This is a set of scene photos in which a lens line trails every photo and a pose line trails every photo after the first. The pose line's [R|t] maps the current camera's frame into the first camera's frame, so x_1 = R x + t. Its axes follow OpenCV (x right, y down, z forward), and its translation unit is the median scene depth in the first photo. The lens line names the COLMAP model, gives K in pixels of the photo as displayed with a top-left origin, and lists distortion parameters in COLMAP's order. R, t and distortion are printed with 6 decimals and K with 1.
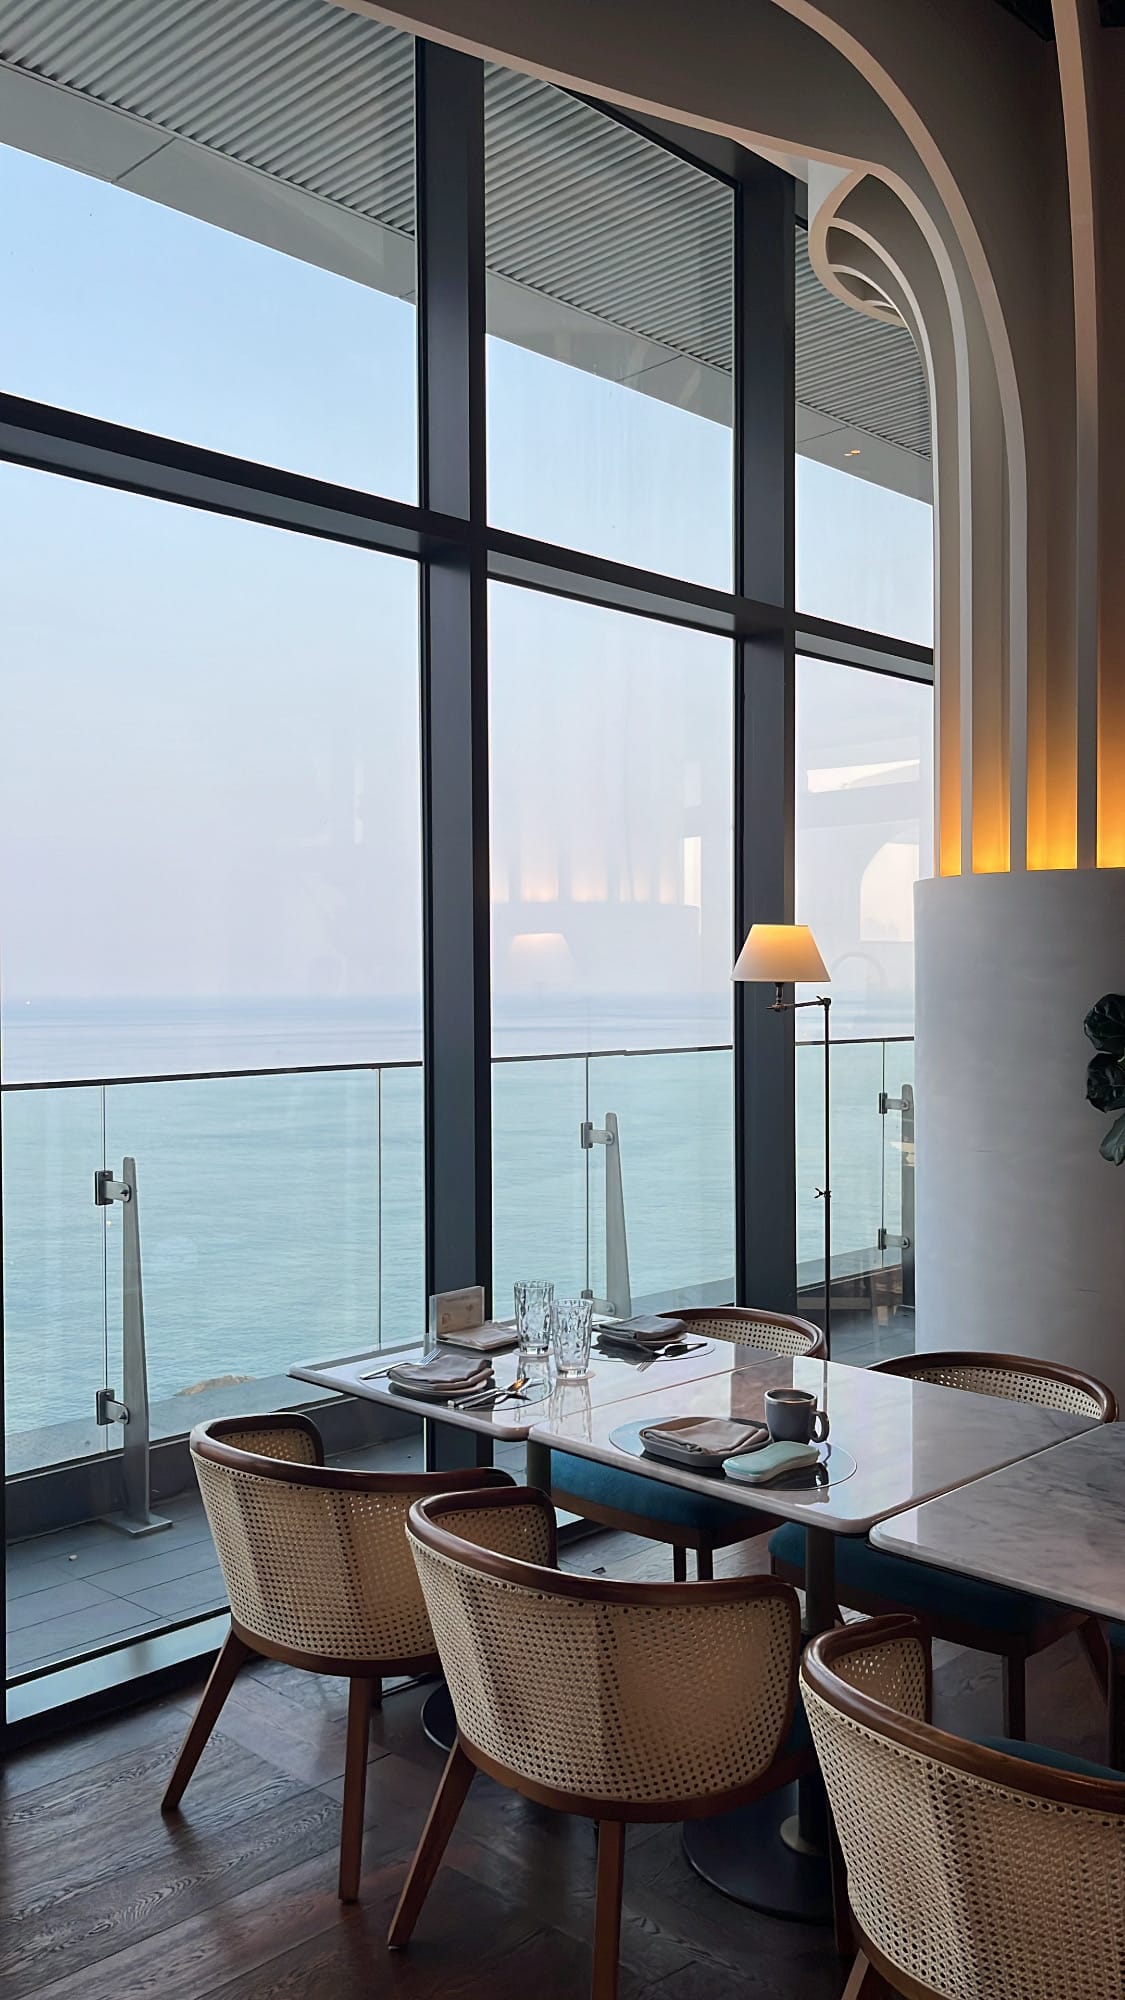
lens RADIAL K [[1610.5, 0, 561.6], [0, 1610.5, 994.4], [0, 0, 1]] dist [0.069024, -0.006901]
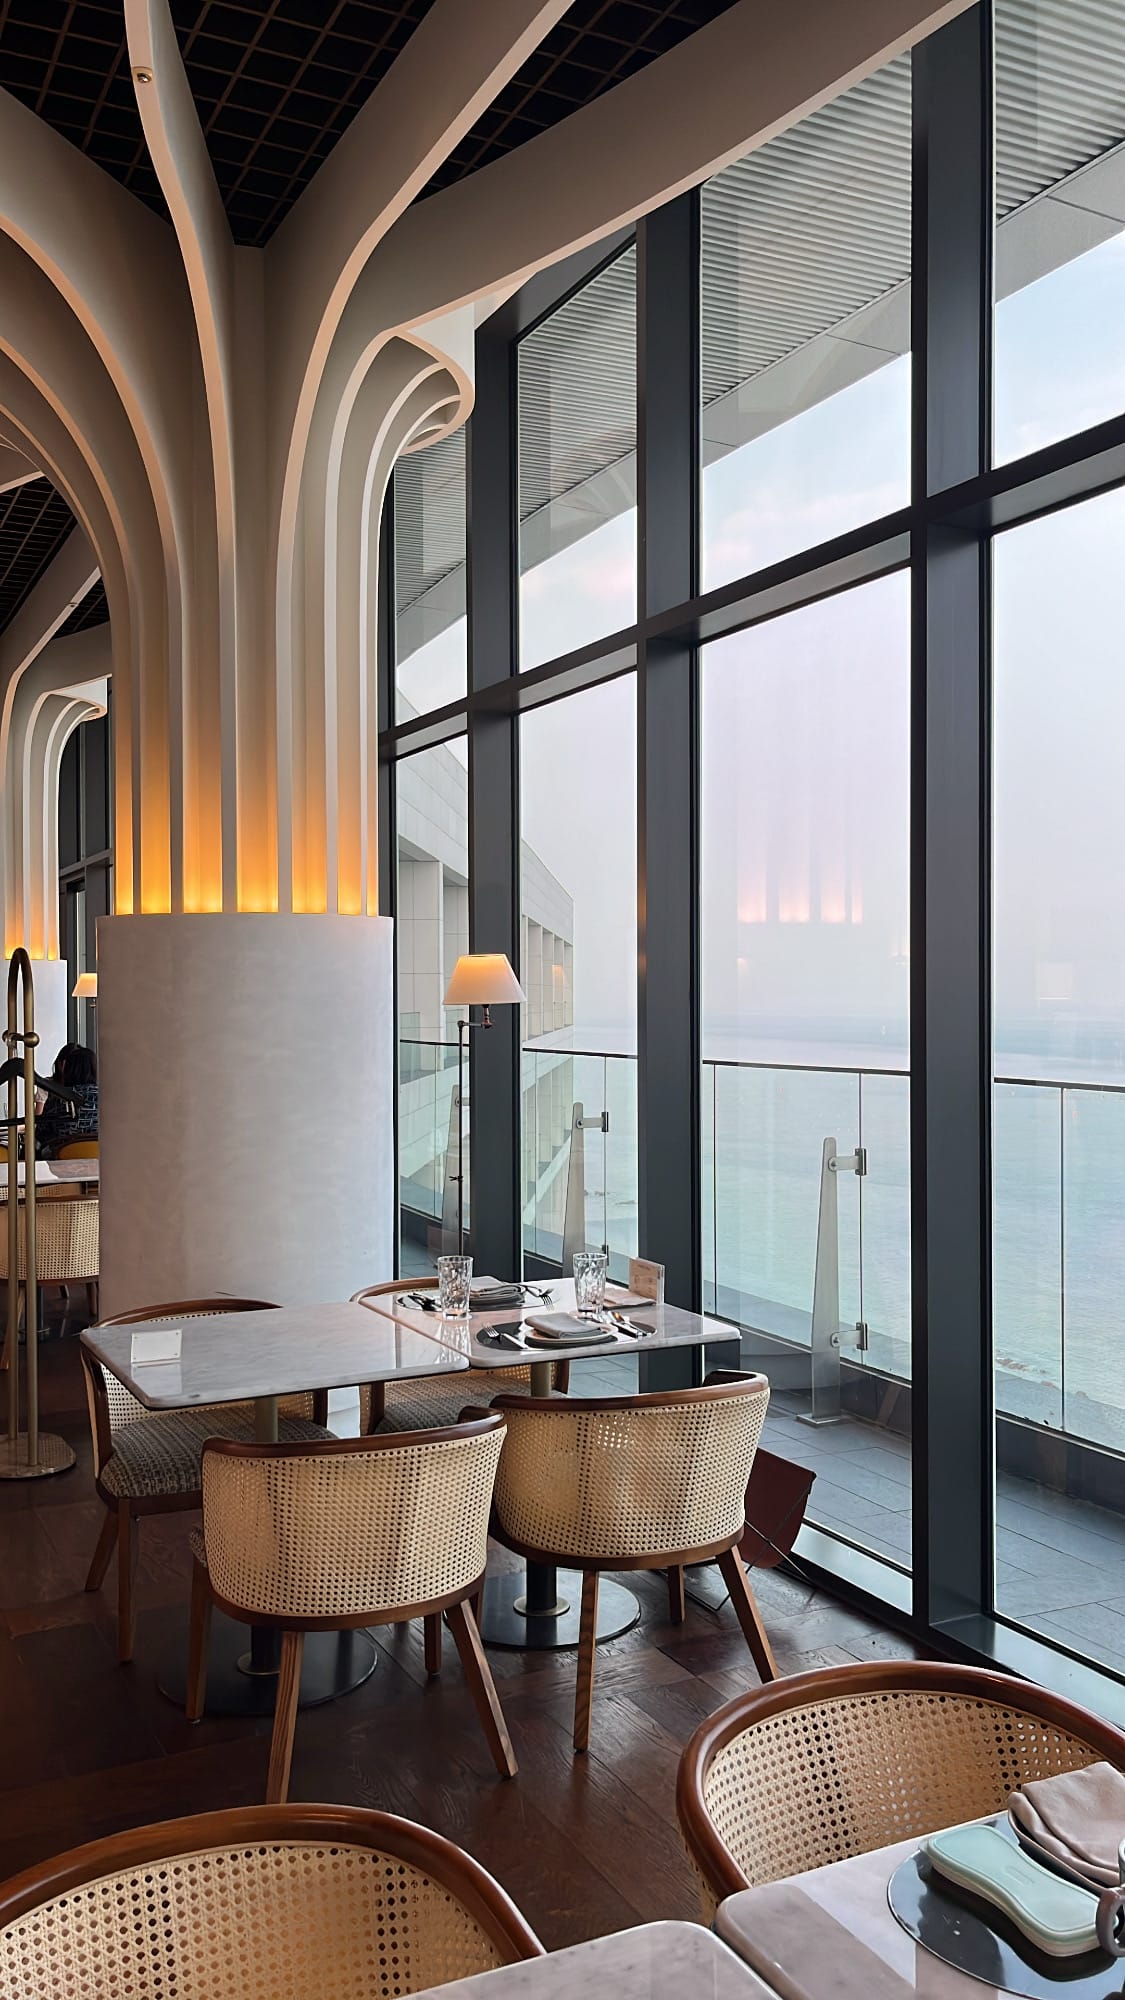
lens RADIAL K [[1610.5, 0, 561.1], [0, 1610.5, 1002.2], [0, 0, 1]] dist [0.069024, -0.006901]
pose [[-0.354186, 0.004196, -0.935165, 1.051247], [-0.004896, 0.999968, 0.006341, -0.008962], [0.935162, 0.006824, -0.354154, 1.269771]]
